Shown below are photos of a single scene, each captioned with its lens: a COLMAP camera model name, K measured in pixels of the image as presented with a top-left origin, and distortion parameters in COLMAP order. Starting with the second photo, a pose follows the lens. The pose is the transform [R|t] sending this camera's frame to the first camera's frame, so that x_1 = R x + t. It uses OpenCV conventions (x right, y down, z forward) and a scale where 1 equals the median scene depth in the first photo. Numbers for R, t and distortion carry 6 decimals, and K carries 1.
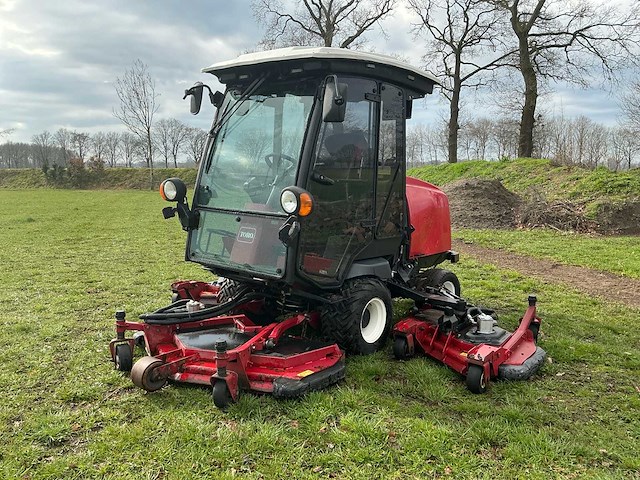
lens RADIAL K [[535.9, 0, 320.0], [0, 535.9, 240.0], [0, 0, 1]] dist [0.119437, -0.231546]
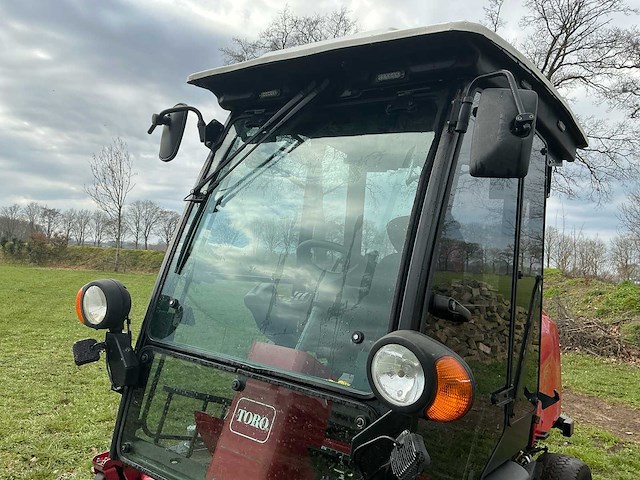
lens RADIAL K [[535.9, 0, 320.0], [0, 535.9, 240.0], [0, 0, 1]] dist [0.119437, -0.231546]
pose [[0.996496, 0.066861, 0.050248, -0.098249], [-0.057470, 0.983864, -0.169438, -0.070862], [-0.060766, 0.165957, 0.984259, 0.460975]]
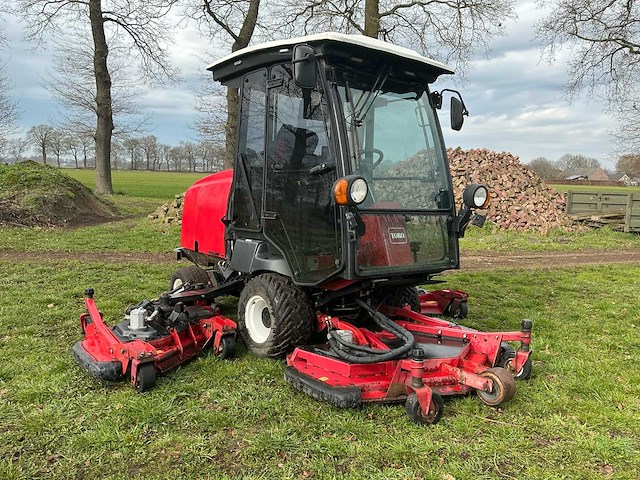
lens RADIAL K [[535.9, 0, 320.0], [0, 535.9, 240.0], [0, 0, 1]] dist [0.119437, -0.231546]
pose [[0.209985, -0.106698, 0.971865, -0.936888], [0.093148, 0.991689, 0.088748, -0.085060], [-0.973257, 0.071891, 0.218179, 0.799247]]
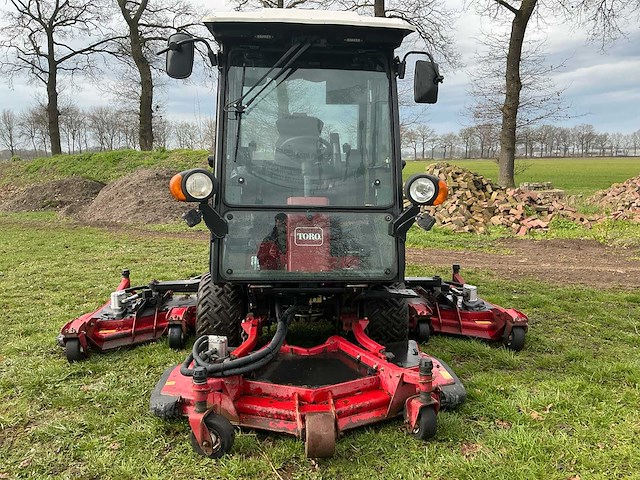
lens RADIAL K [[542.9, 0, 320.0], [0, 542.9, 240.0], [0, 0, 1]] dist [0.041642, -0.087920]
pose [[0.730251, -0.103000, 0.675370, -0.580377], [0.092220, 0.994383, 0.051939, -0.038799], [-0.676926, 0.024354, 0.735648, 0.336407]]
